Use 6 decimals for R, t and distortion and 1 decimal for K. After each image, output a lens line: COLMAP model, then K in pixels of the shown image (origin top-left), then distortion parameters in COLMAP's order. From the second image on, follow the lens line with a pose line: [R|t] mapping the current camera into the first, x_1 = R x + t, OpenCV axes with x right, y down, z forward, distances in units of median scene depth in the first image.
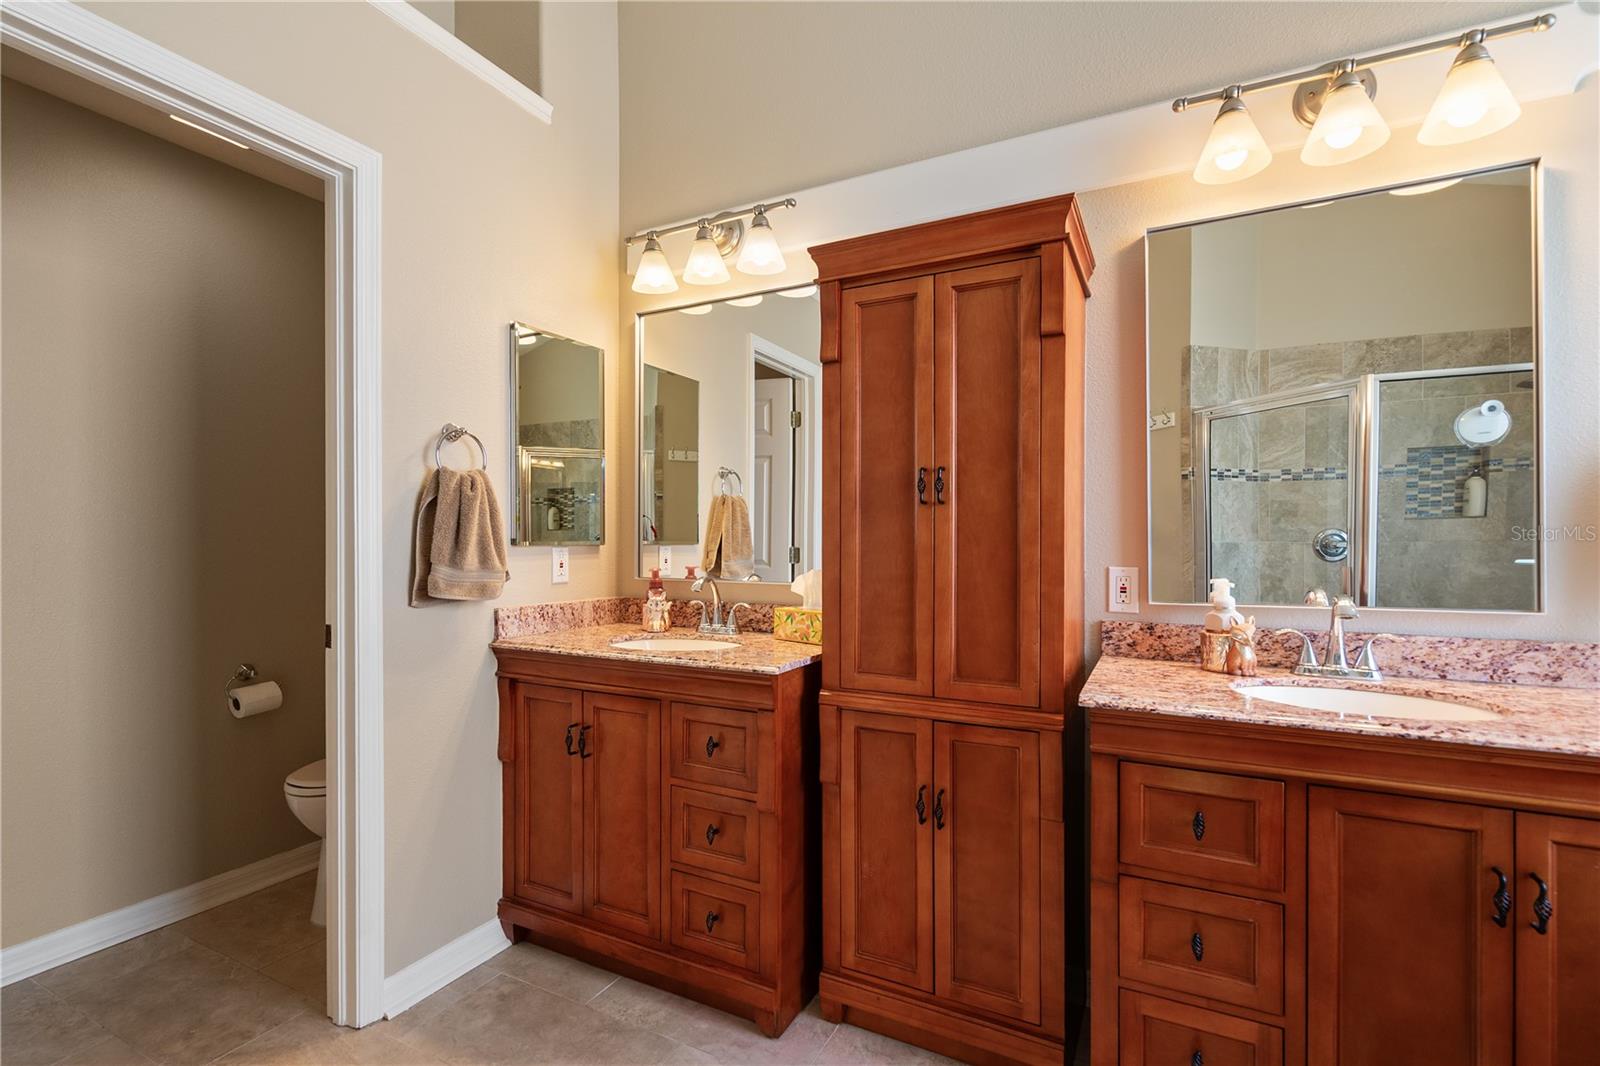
lens RADIAL K [[729.5, 0, 796.9], [0, 729.5, 539.3], [0, 0, 1]] dist [-0.002102, 0.000420]
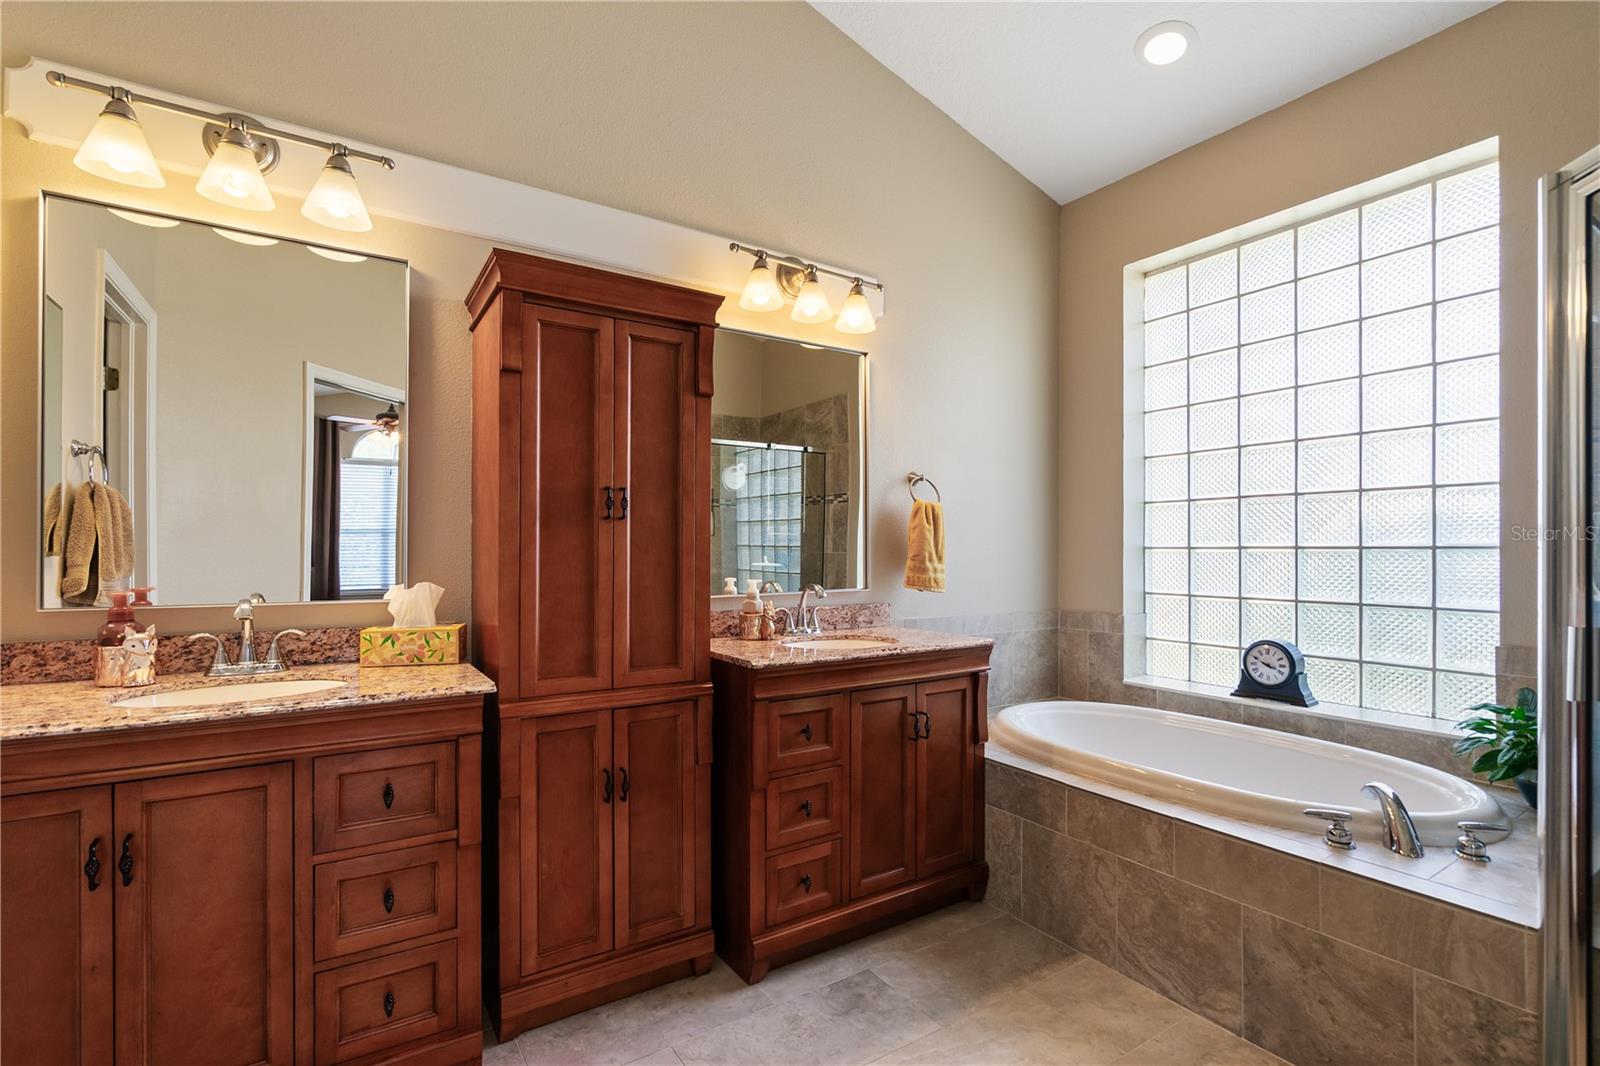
lens RADIAL K [[727.2, 0, 793.6], [0, 727.2, 545.3], [0, 0, 1]] dist [-0.002247, 0.000240]
pose [[0.498548, 0.007240, 0.866832, -0.652723], [-0.002999, 0.999974, -0.006628, -0.001052], [-0.866857, 0.000705, 0.498557, 0.187933]]
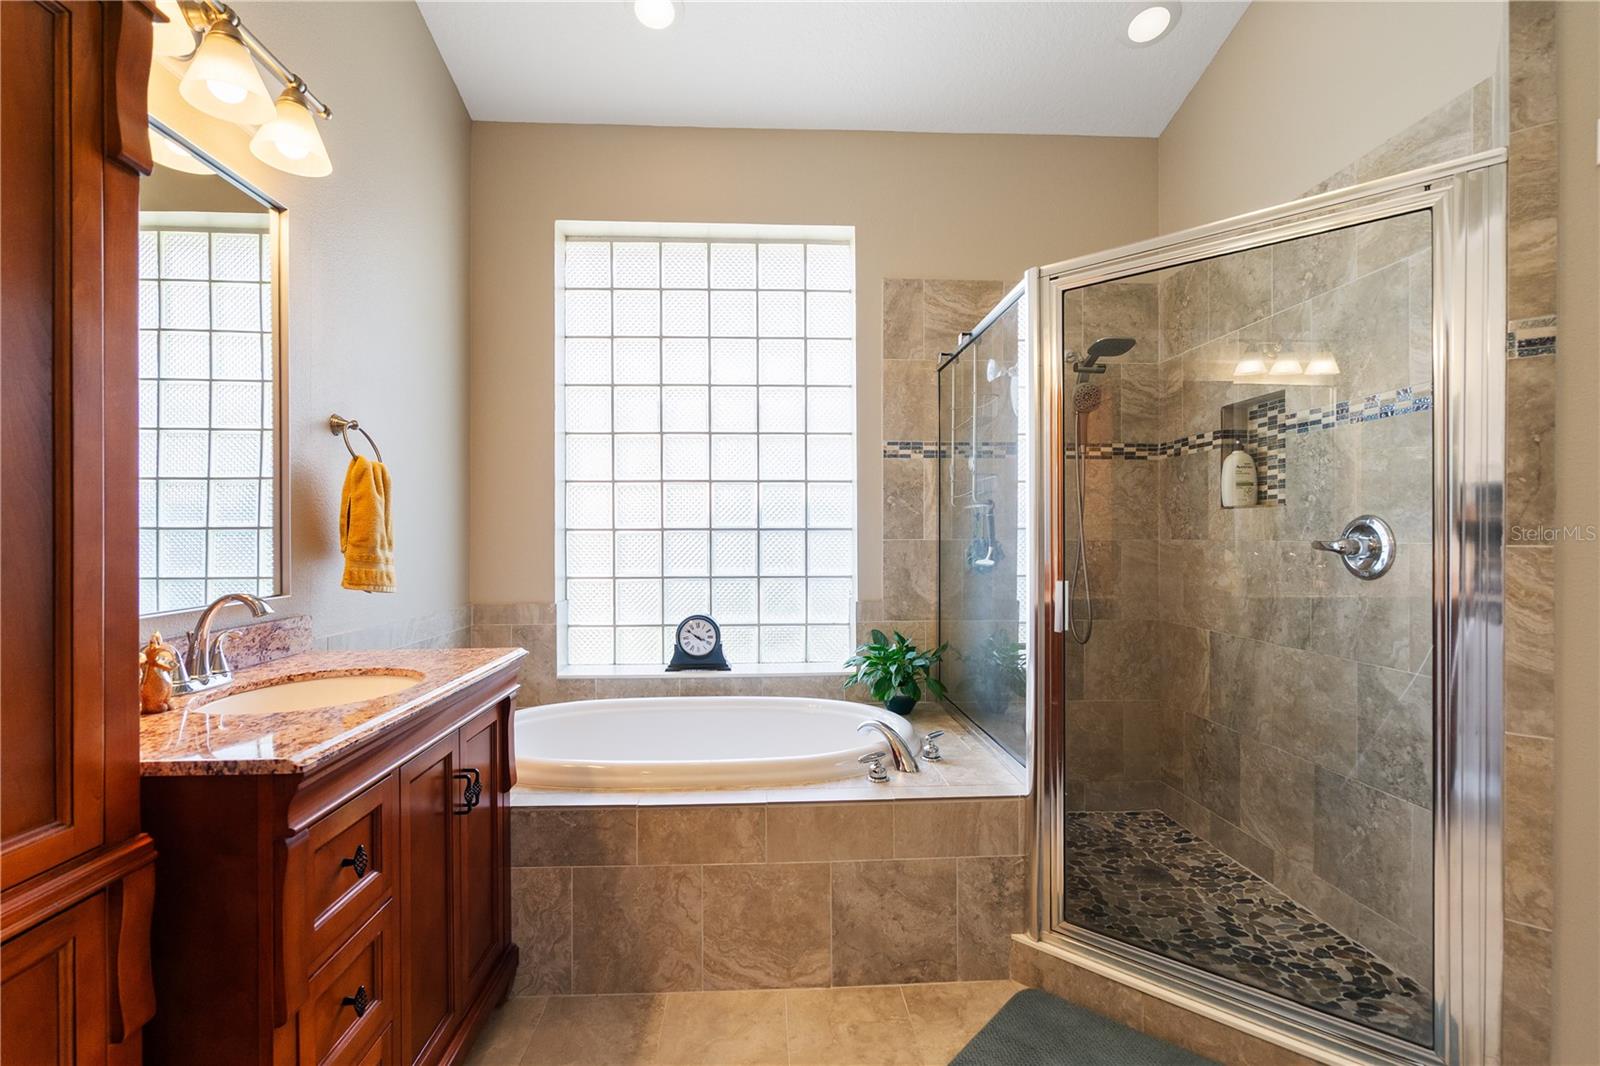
lens RADIAL K [[728.9, 0, 791.0], [0, 728.9, 533.0], [0, 0, 1]] dist [-0.002293, 0.000167]
pose [[-0.497613, 0.003393, 0.867392, -0.356209], [0.001827, 0.999994, -0.002864, 0.004649], [-0.867397, 0.000159, -0.497616, 0.770086]]
